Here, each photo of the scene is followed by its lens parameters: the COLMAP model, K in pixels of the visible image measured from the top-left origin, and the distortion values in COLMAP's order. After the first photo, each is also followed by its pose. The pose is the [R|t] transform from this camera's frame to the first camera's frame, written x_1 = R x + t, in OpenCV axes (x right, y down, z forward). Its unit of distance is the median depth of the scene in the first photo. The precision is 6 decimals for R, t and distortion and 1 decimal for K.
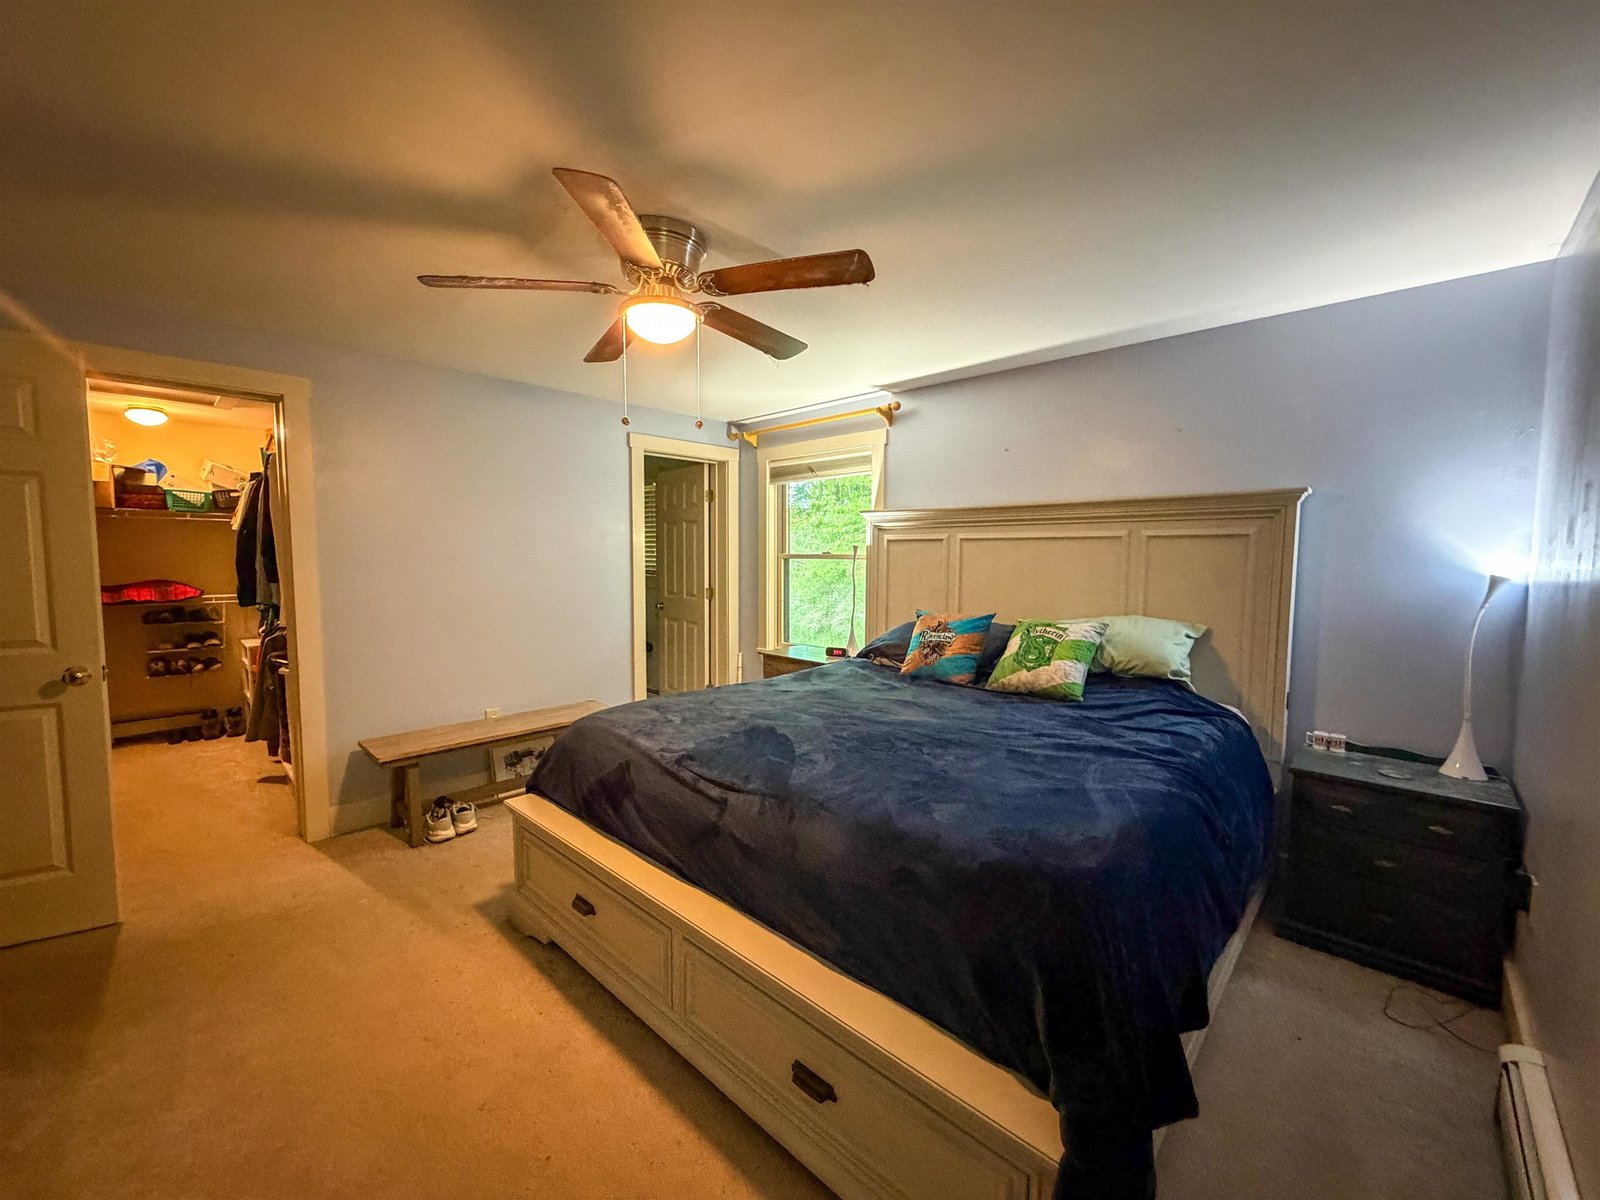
lens RADIAL K [[638.4, 0, 792.6], [0, 638.4, 601.0], [0, 0, 1]] dist [-0.001665, -0.000119]
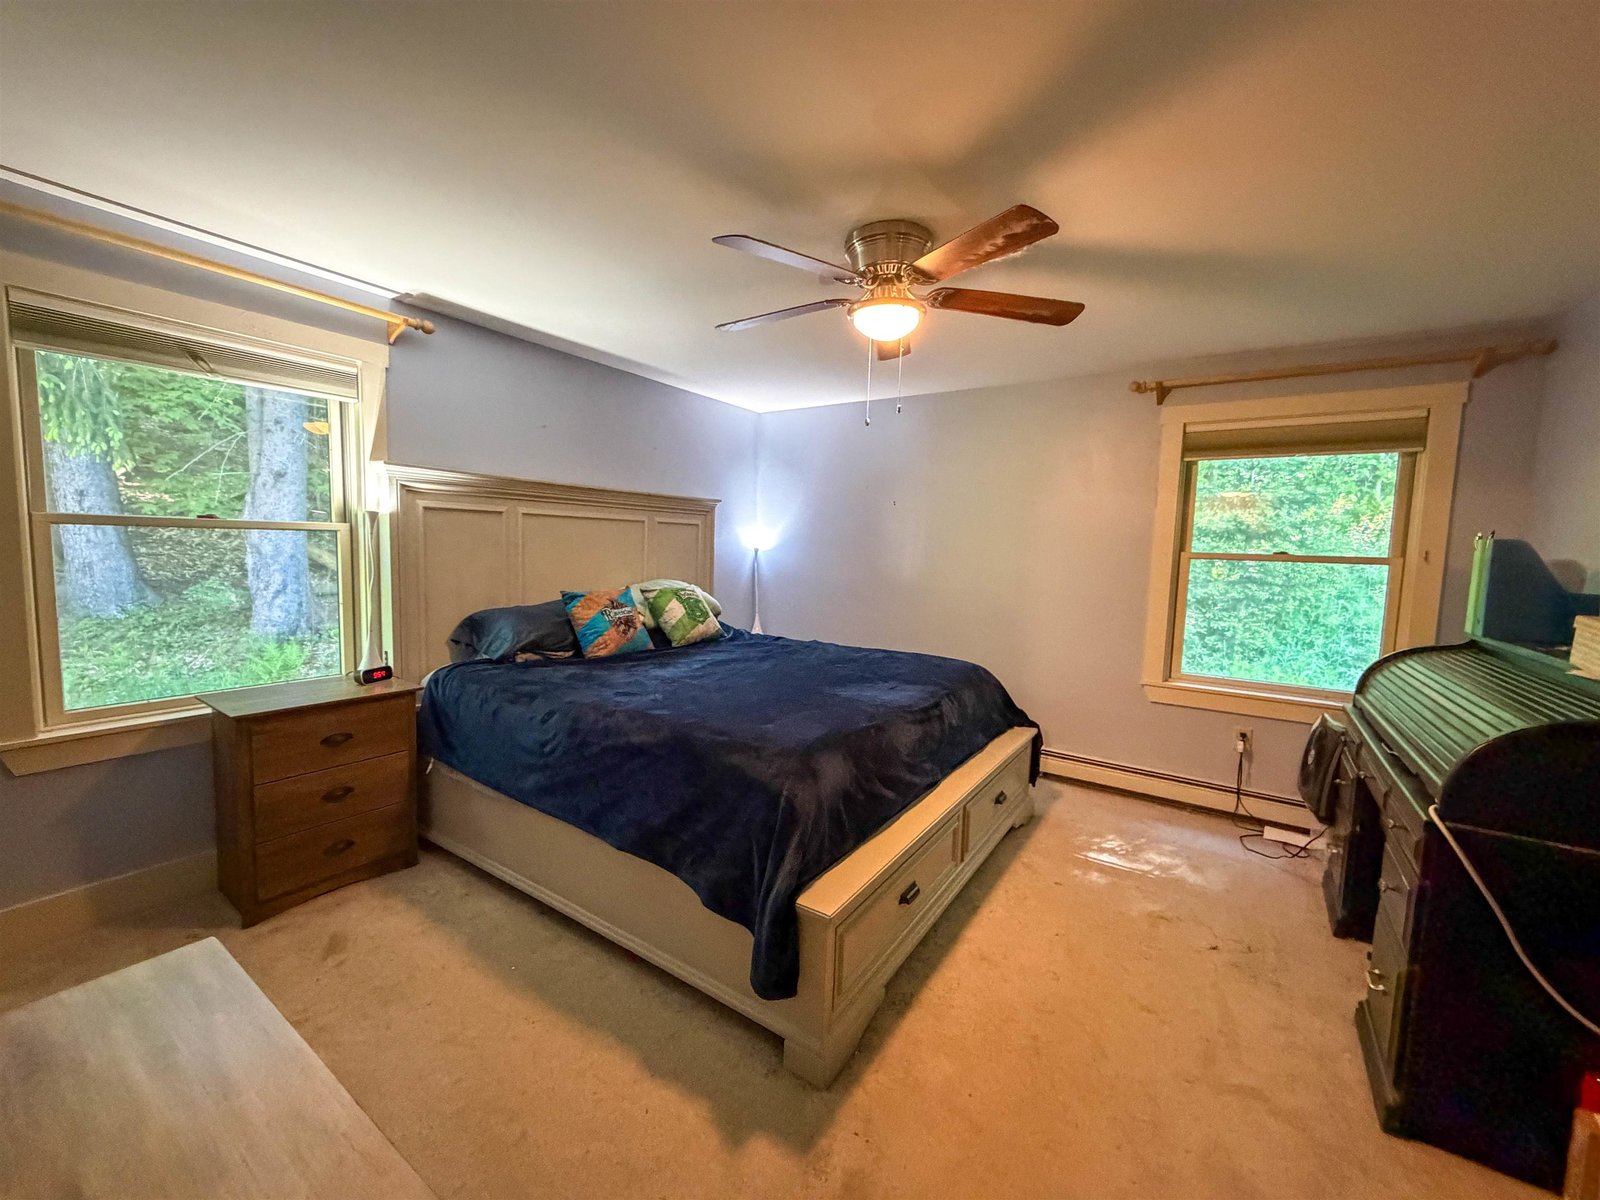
lens RADIAL K [[638.4, 0, 792.6], [0, 638.4, 601.0], [0, 0, 1]] dist [-0.001665, -0.000119]
pose [[-0.167847, -0.102222, 0.980499, -0.716879], [0.034968, 0.993366, 0.109550, -0.057970], [-0.985193, 0.052674, -0.163159, 0.764788]]
